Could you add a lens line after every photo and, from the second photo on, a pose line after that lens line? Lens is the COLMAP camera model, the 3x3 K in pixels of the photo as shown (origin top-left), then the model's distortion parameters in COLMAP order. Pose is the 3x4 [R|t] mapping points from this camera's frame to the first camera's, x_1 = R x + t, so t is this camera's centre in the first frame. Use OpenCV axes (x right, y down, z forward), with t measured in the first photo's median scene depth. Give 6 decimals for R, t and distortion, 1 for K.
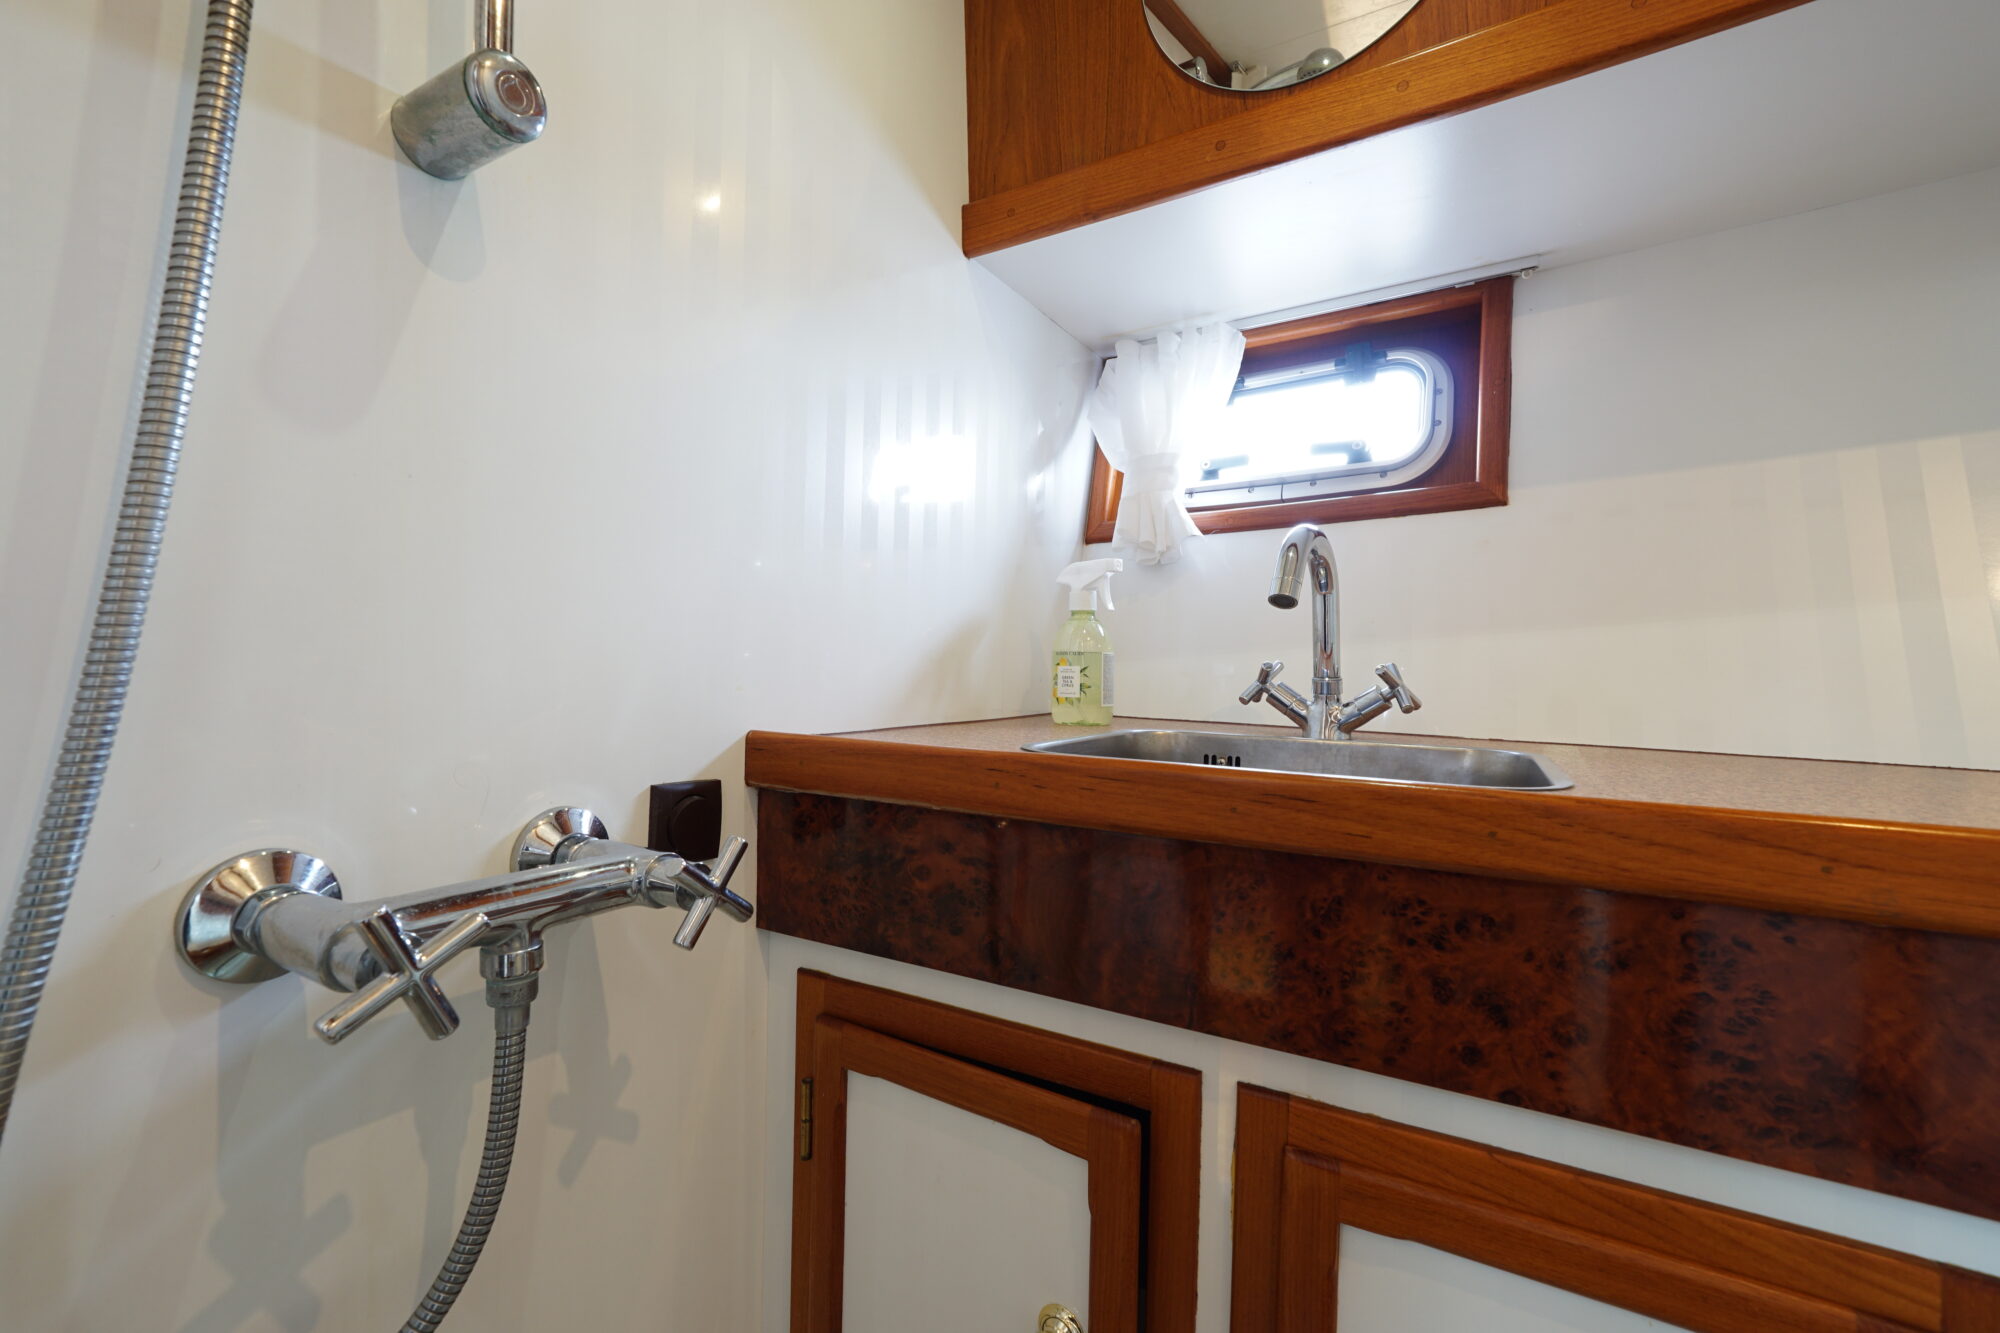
lens RADIAL K [[839.8, 0, 996.7], [0, 839.8, 665.8], [0, 0, 1]] dist [-0.017243, 0.006489]
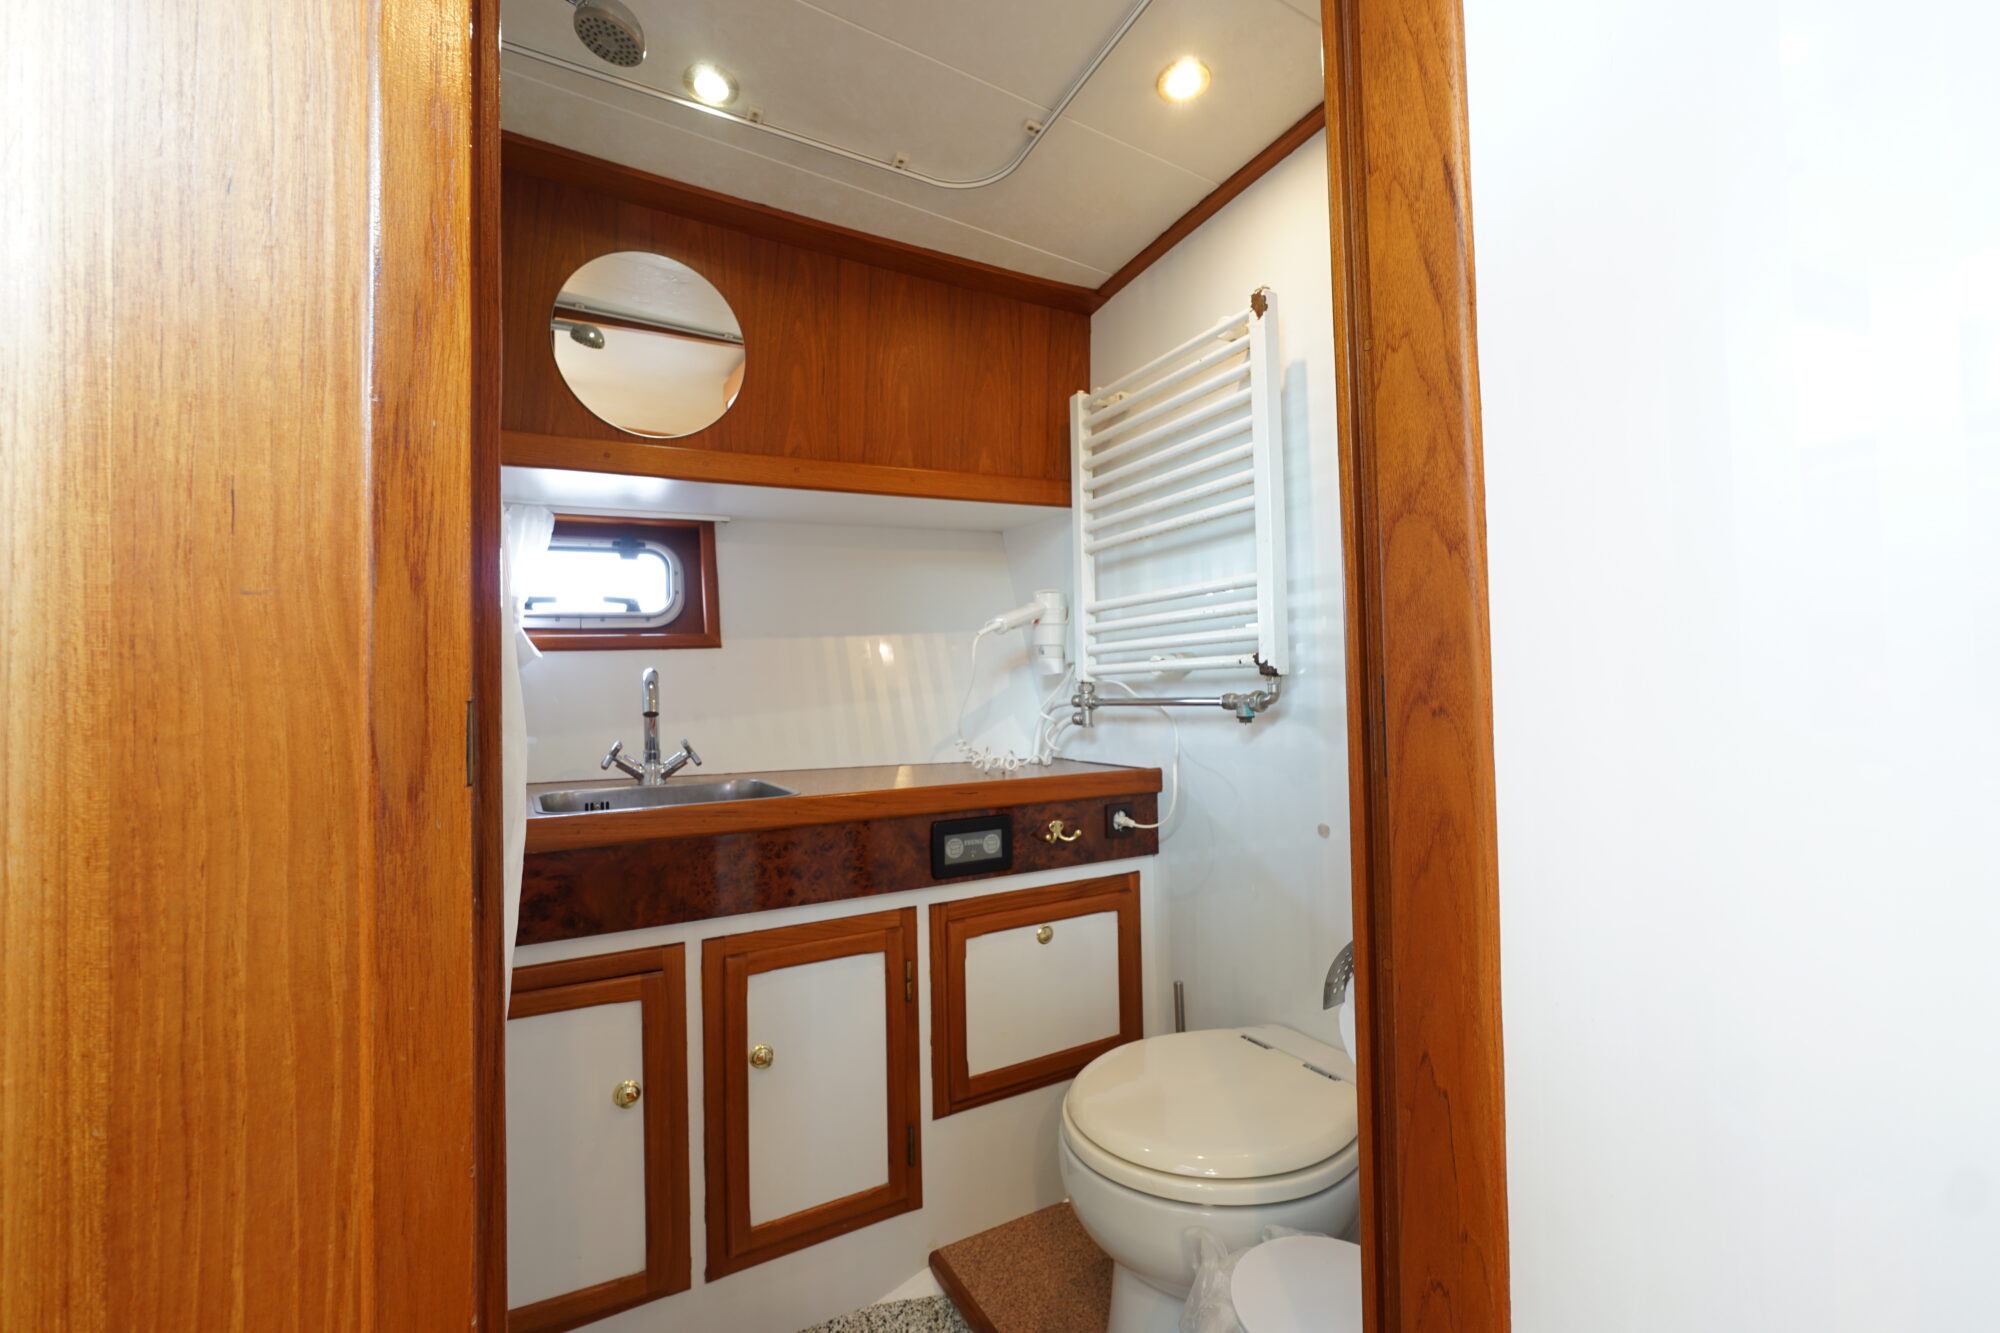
lens RADIAL K [[839.8, 0, 992.2], [0, 839.8, 665.2], [0, 0, 1]] dist [-0.017243, 0.006489]
pose [[0.509261, -0.009223, 0.860563, -0.779551], [0.030679, 0.999502, -0.007443, -0.132562], [-0.860065, 0.030192, 0.509290, -0.540627]]
